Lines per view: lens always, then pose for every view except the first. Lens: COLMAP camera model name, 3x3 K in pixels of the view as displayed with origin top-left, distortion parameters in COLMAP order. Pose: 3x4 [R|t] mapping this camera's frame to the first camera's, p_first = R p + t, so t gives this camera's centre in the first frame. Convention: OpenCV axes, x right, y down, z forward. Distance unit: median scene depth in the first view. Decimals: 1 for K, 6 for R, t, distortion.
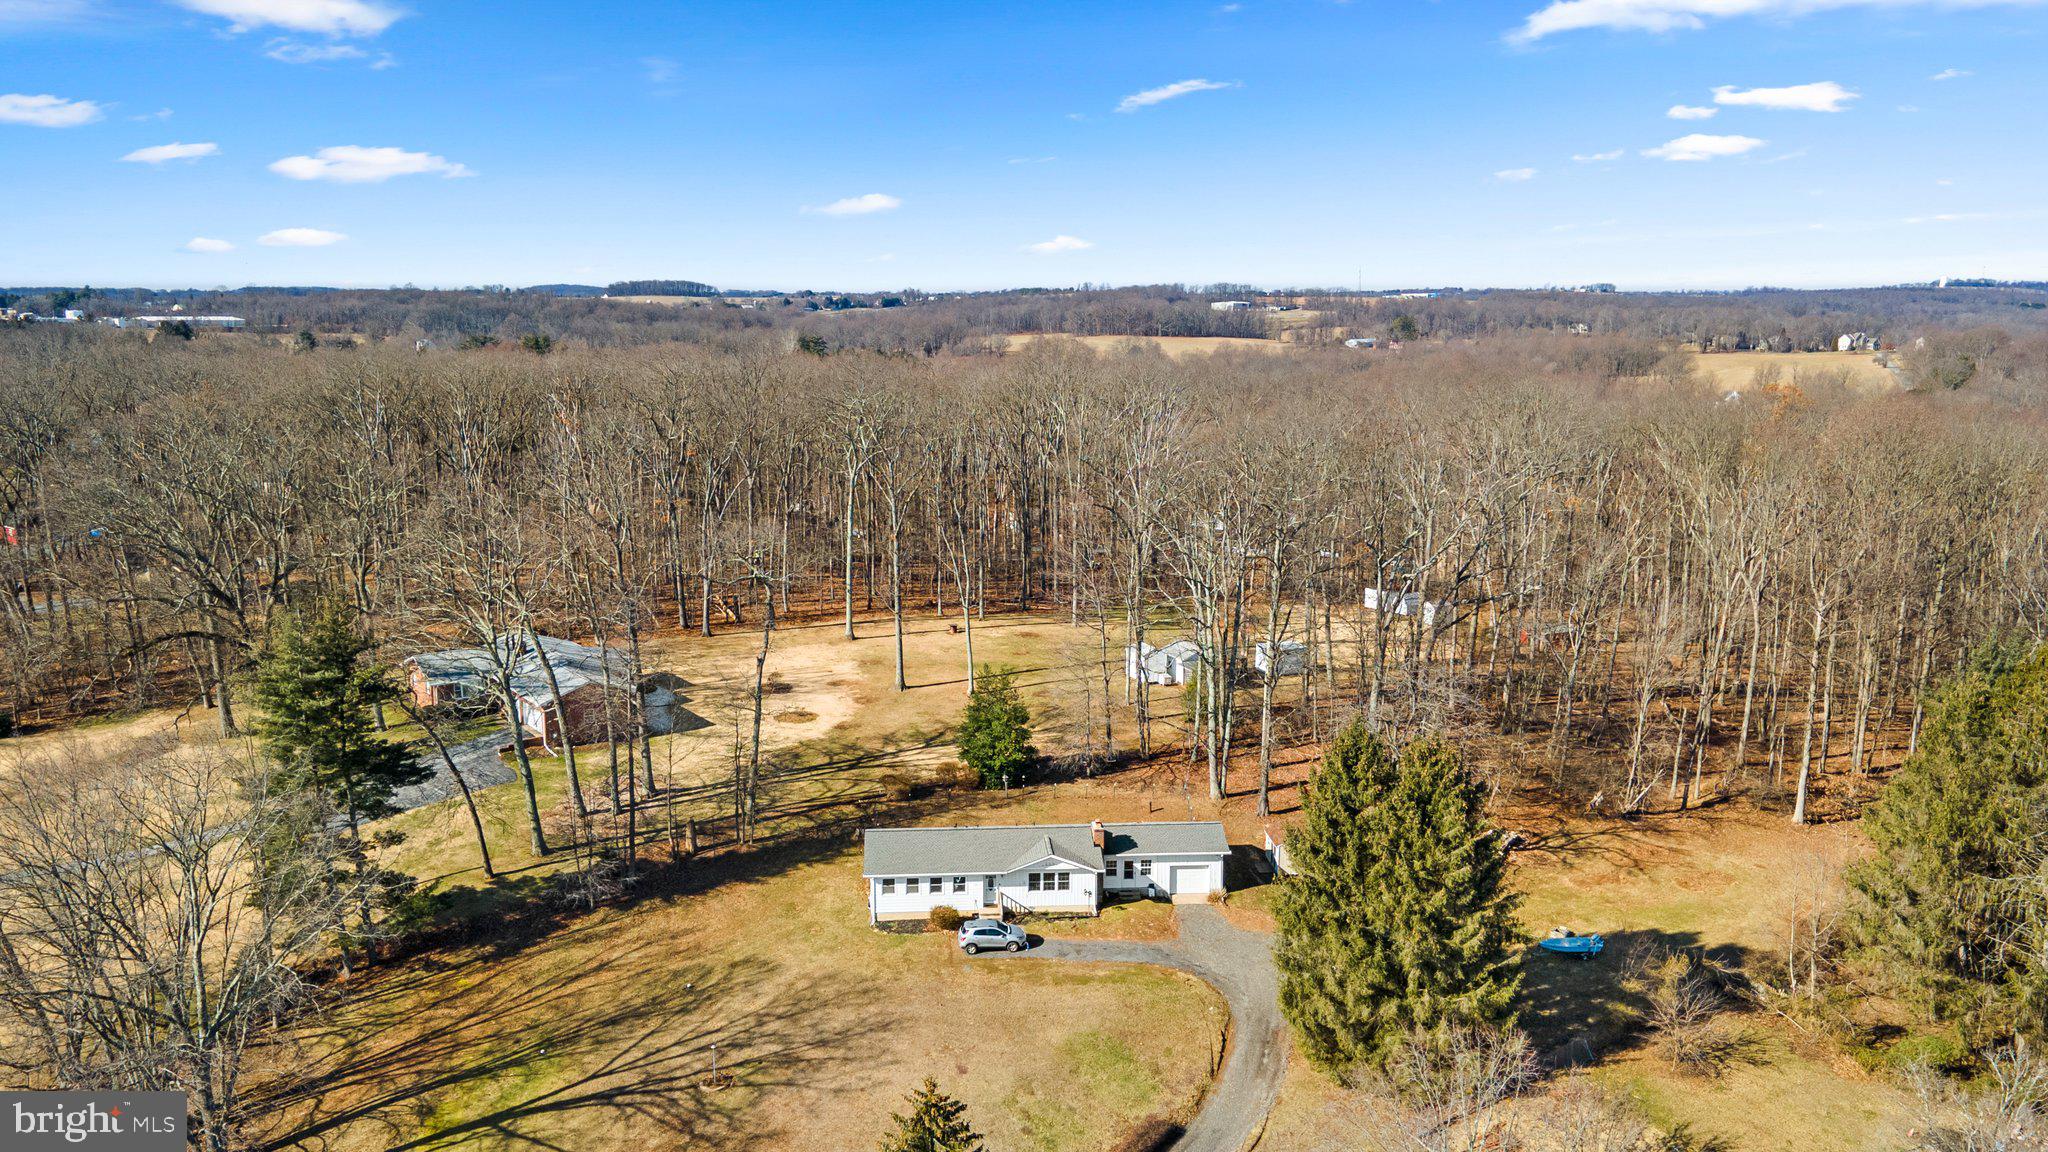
lens RADIAL K [[1528.5, 0, 1027.8], [0, 1528.5, 551.0], [0, 0, 1]] dist [0.049325, -0.006673]
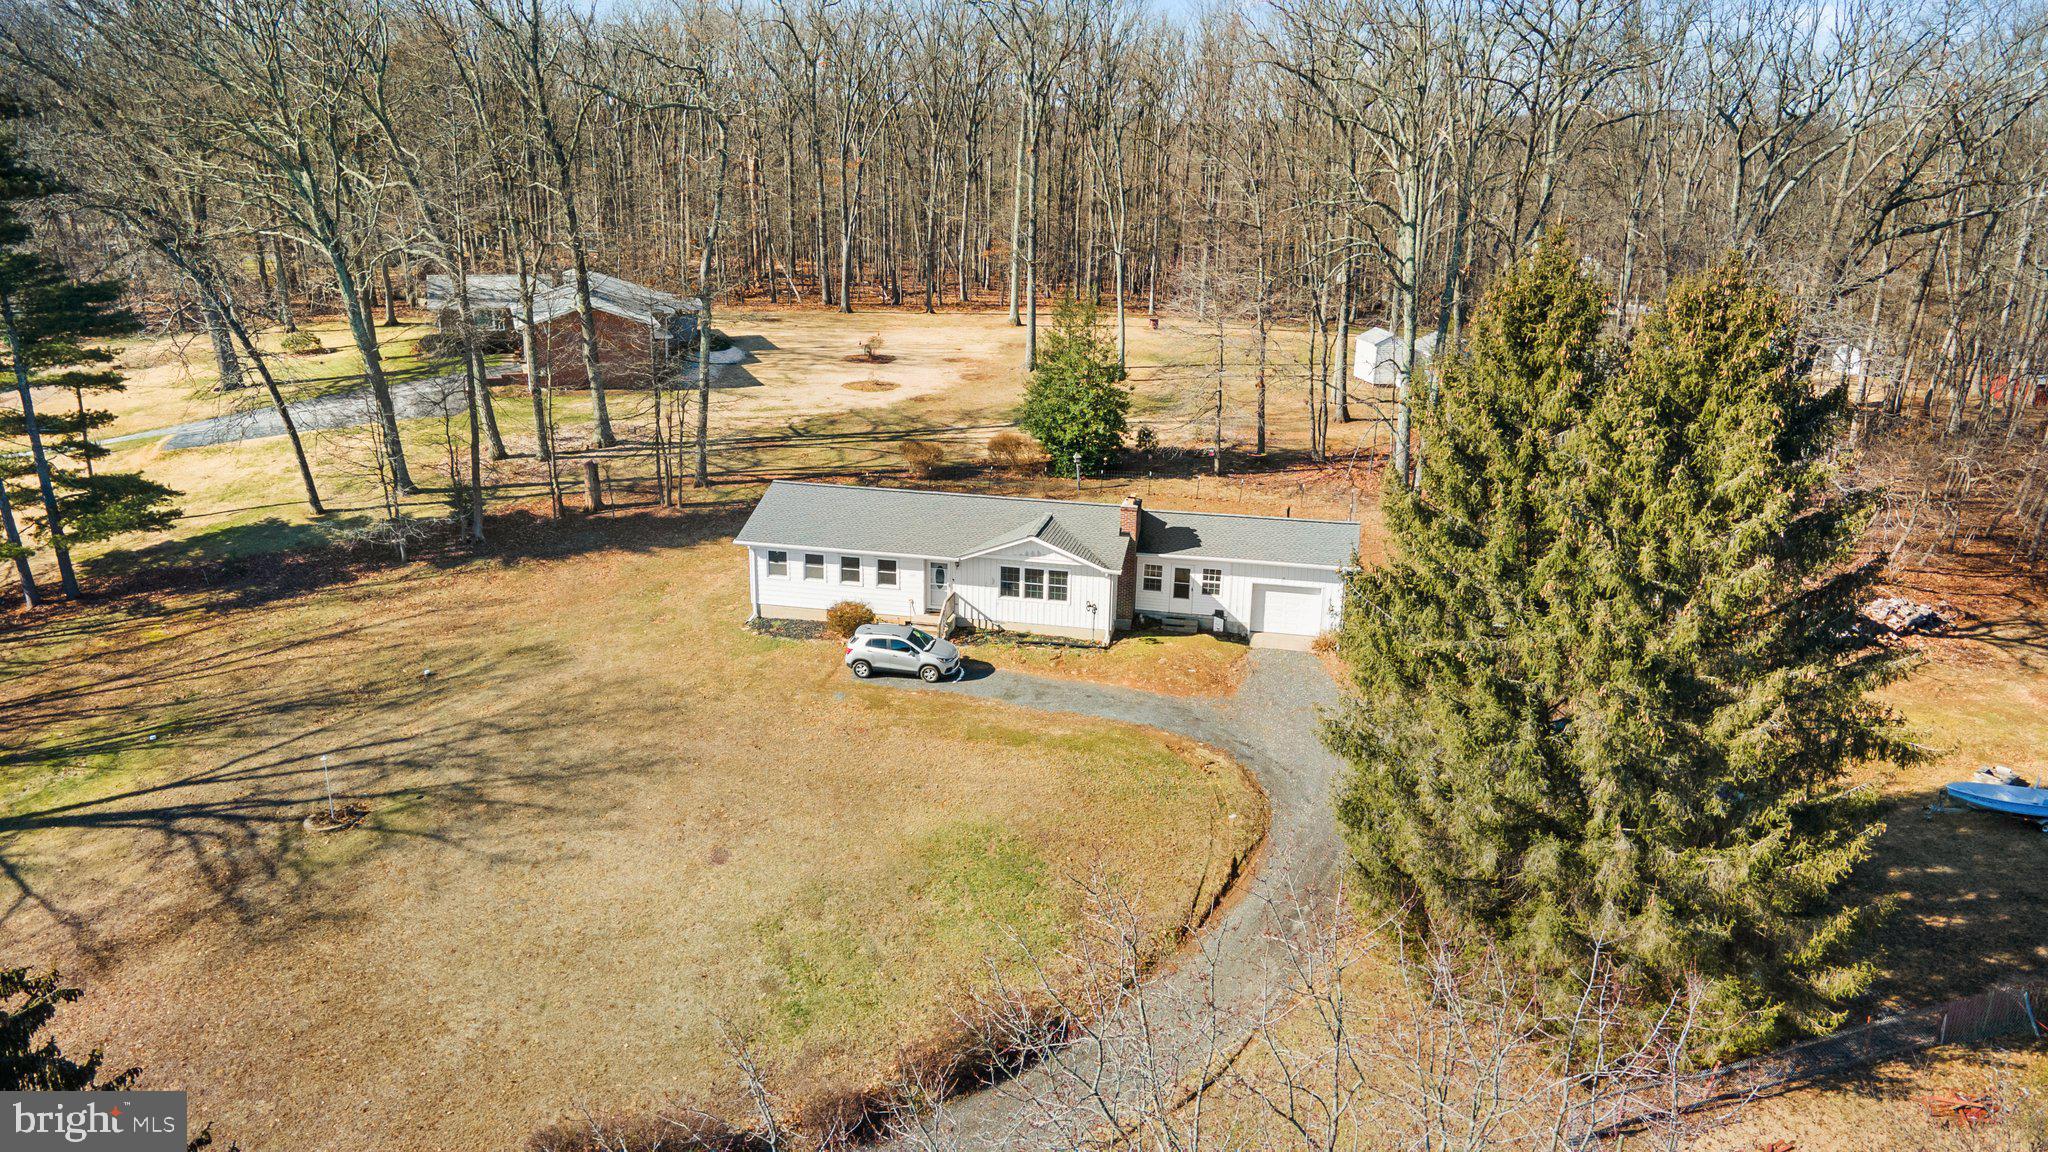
lens RADIAL K [[1518.3, 0, 1024.1], [0, 1518.3, 553.6], [0, 0, 1]] dist [0.030160, 0.036266]
pose [[0.965305, 0.093535, -0.243798, 0.170508], [-0.063874, 0.989862, 0.126862, 0.144774], [0.253193, -0.106888, 0.961493, 0.483321]]
